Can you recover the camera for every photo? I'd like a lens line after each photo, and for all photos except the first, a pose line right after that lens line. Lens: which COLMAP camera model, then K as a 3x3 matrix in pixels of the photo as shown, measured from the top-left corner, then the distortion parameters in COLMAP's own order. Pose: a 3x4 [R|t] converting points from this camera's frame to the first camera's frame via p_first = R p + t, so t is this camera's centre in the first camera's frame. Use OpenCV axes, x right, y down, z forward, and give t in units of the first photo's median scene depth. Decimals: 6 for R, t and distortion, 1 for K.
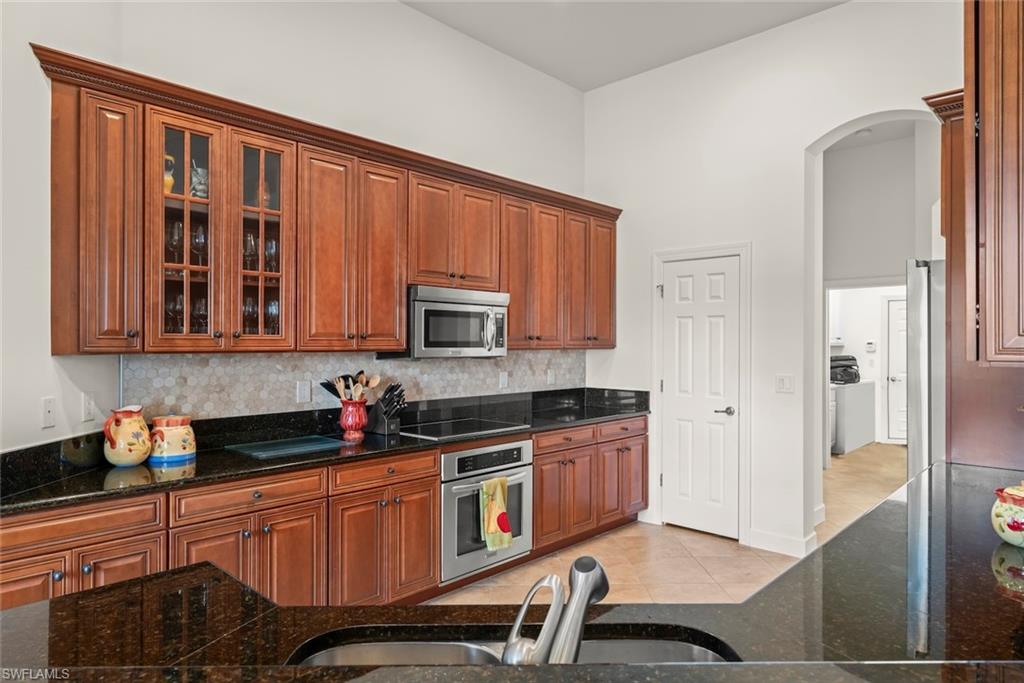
lens RADIAL K [[618.3, 0, 512.0], [0, 618.3, 341.5], [0, 0, 1]] dist [0.000947, 0.000084]
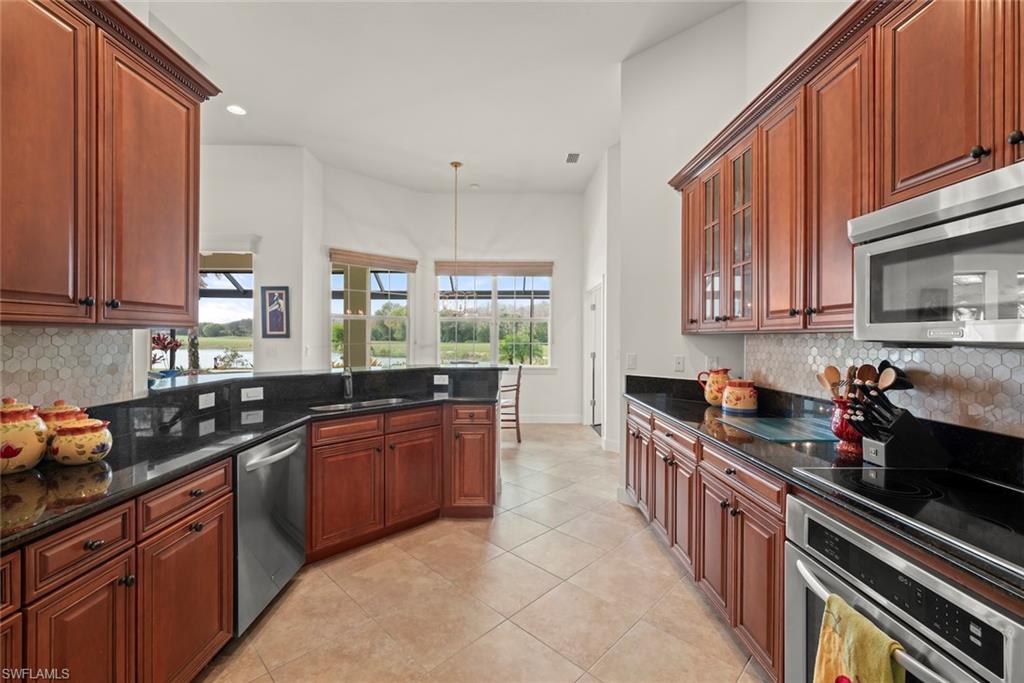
lens RADIAL K [[419.1, 0, 512.0], [0, 419.1, 341.5], [0, 0, 1]] dist [0.000102, 0.000031]
pose [[-0.720970, 0.000786, -0.692966, 0.410424], [-0.004469, 0.999973, 0.005783, 0.030536], [0.692952, 0.007266, -0.720947, 1.199198]]
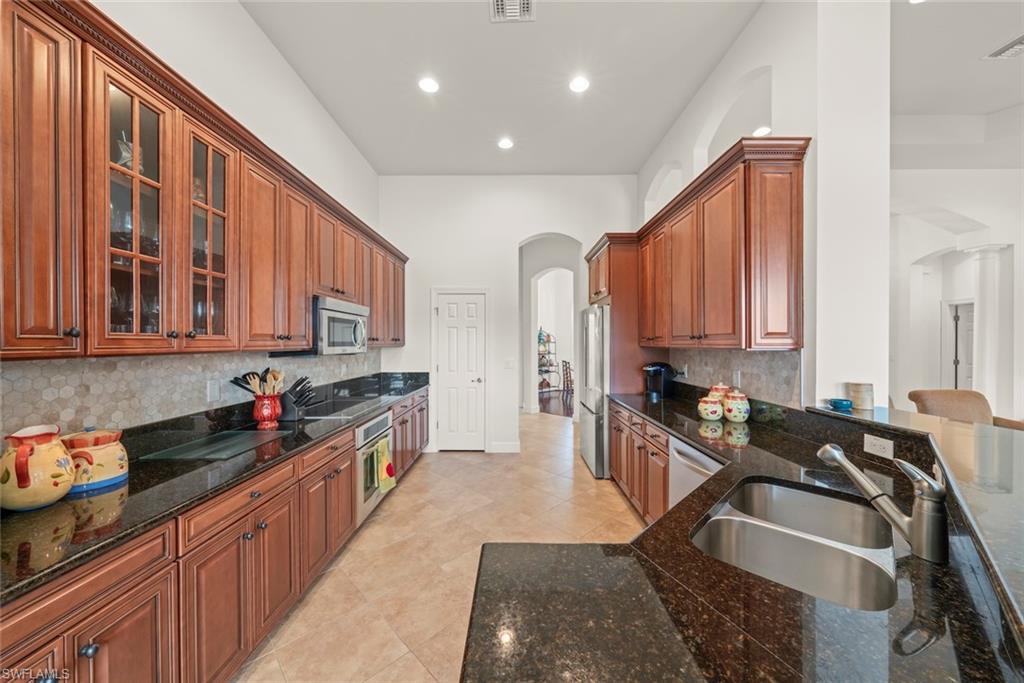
lens RADIAL K [[363.1, 0, 512.0], [0, 363.1, 341.5], [0, 0, 1]] dist [0.000303, 0.000011]
pose [[0.723548, -0.001693, 0.690272, -0.435097], [0.002418, 0.999997, -0.000081, 0.000368], [-0.690269, 0.001728, 0.723550, 0.238821]]
